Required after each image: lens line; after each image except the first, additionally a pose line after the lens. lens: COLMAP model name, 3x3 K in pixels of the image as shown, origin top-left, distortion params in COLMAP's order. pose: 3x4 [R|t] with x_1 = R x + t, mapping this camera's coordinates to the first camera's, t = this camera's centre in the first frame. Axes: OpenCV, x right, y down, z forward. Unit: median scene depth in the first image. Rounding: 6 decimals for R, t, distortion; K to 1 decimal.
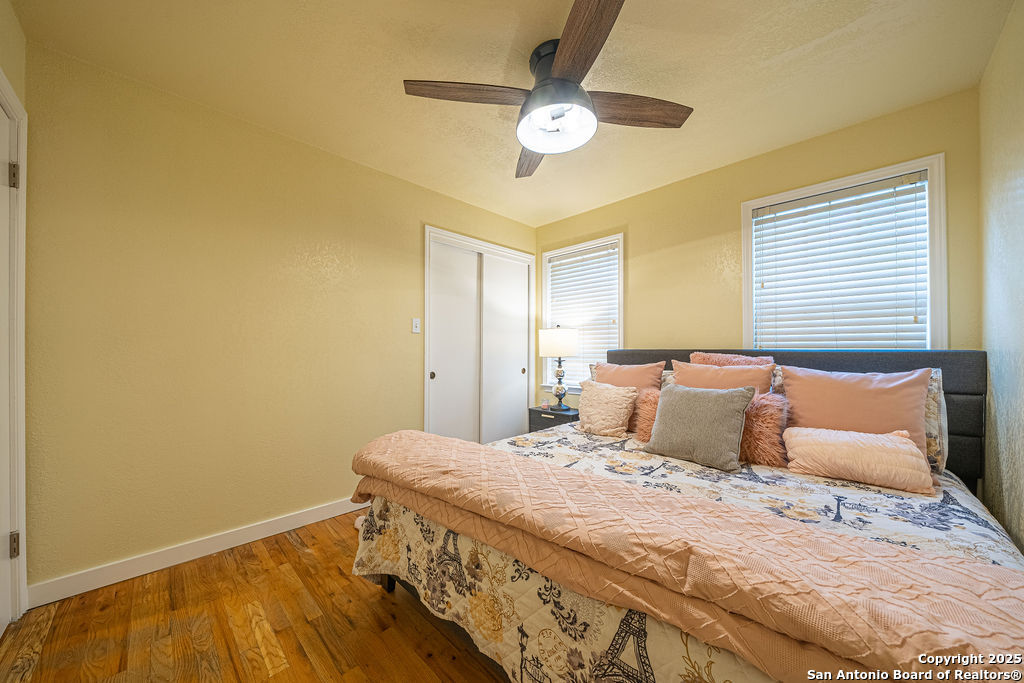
lens RADIAL K [[356.9, 0, 505.8], [0, 356.9, 348.2], [0, 0, 1]] dist [-0.001329, -0.000133]
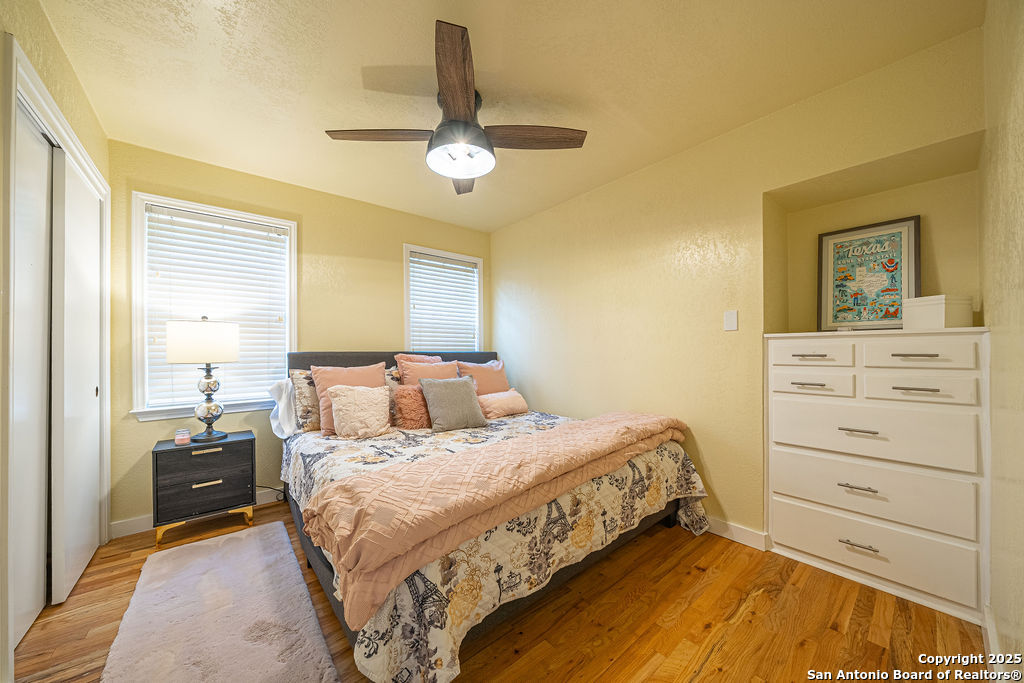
lens RADIAL K [[356.9, 0, 506.4], [0, 356.9, 347.7], [0, 0, 1]] dist [-0.001329, -0.000133]
pose [[0.092460, 0.009180, 0.995674, -0.802247], [-0.002356, 0.999957, -0.009001, 0.000456], [-0.995714, -0.001514, 0.092478, 0.605131]]
